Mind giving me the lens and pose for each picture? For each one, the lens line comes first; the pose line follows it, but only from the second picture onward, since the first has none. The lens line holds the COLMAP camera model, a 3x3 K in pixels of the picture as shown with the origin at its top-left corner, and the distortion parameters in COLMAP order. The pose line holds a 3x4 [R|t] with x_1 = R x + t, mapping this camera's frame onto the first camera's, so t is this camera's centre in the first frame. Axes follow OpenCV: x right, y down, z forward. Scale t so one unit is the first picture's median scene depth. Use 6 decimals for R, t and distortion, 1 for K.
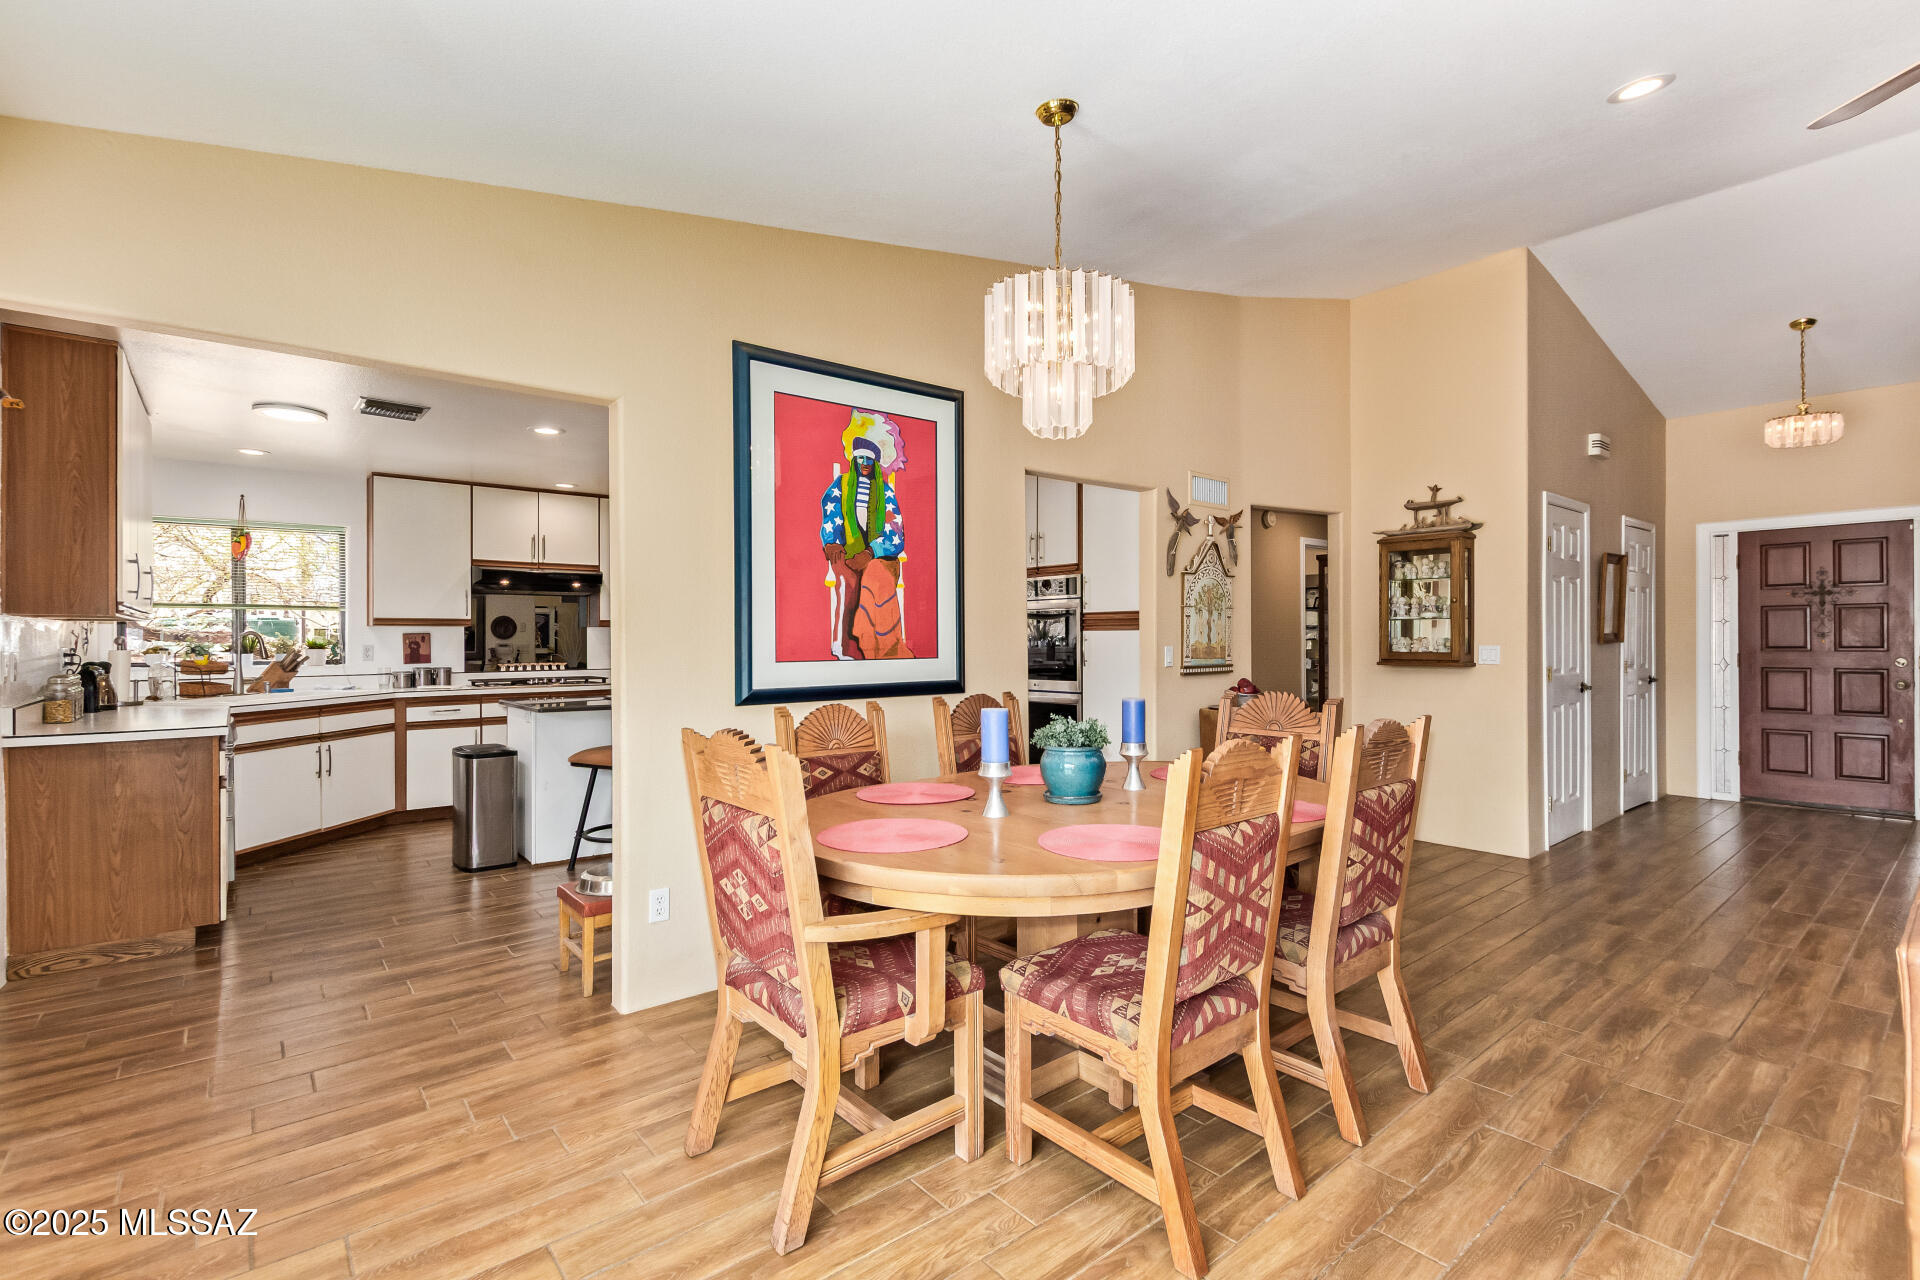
lens RADIAL K [[891.8, 0, 965.0], [0, 891.8, 636.5], [0, 0, 1]] dist [-0.005132, -0.000126]
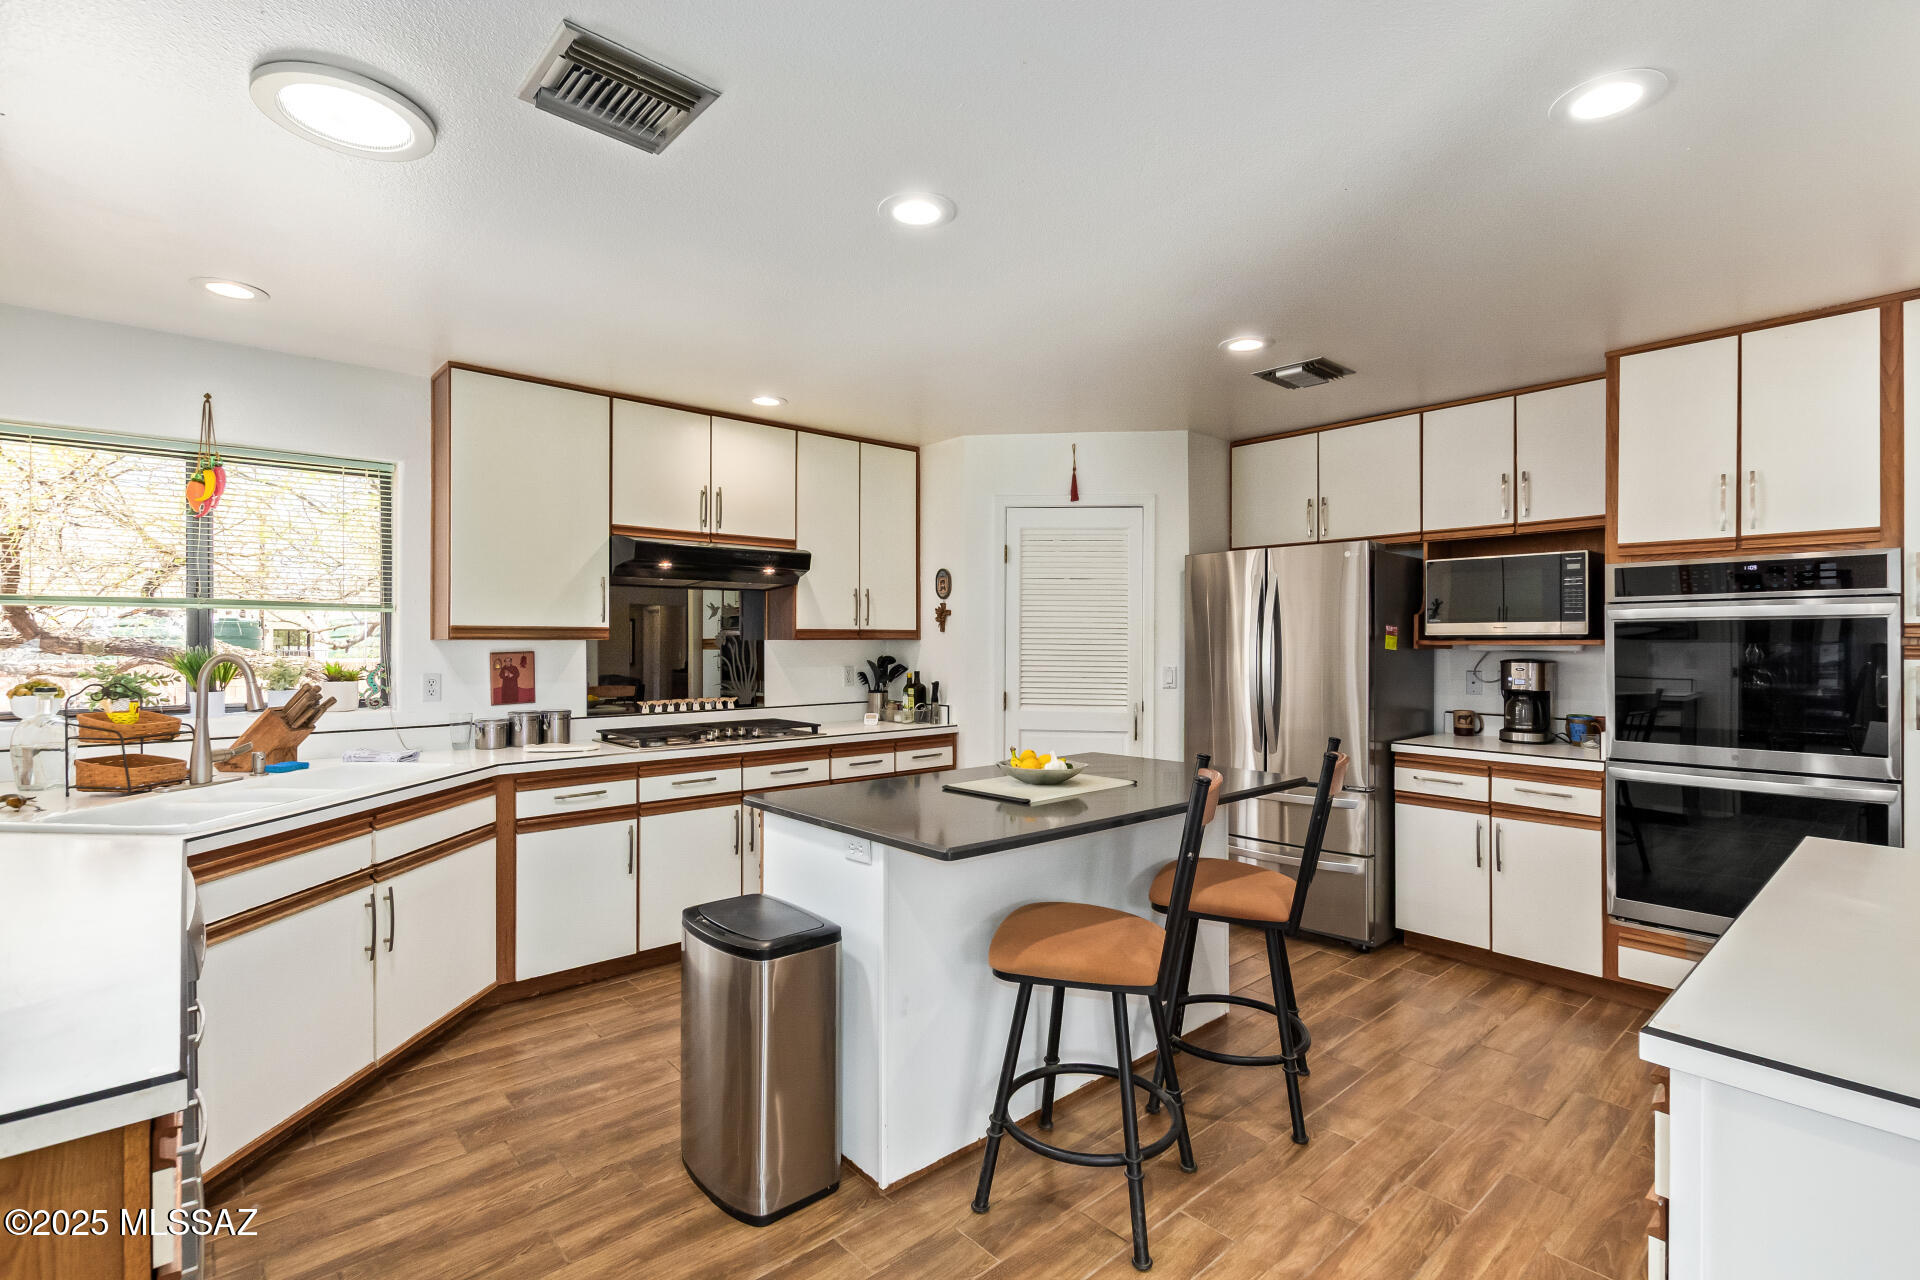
lens RADIAL K [[891.8, 0, 955.1], [0, 891.8, 638.8], [0, 0, 1]] dist [-0.005132, -0.000126]
pose [[0.999598, 0.005655, 0.027773, -0.354022], [-0.005629, 0.999984, -0.001007, -0.013553], [-0.027779, 0.000850, 0.999614, 0.424446]]
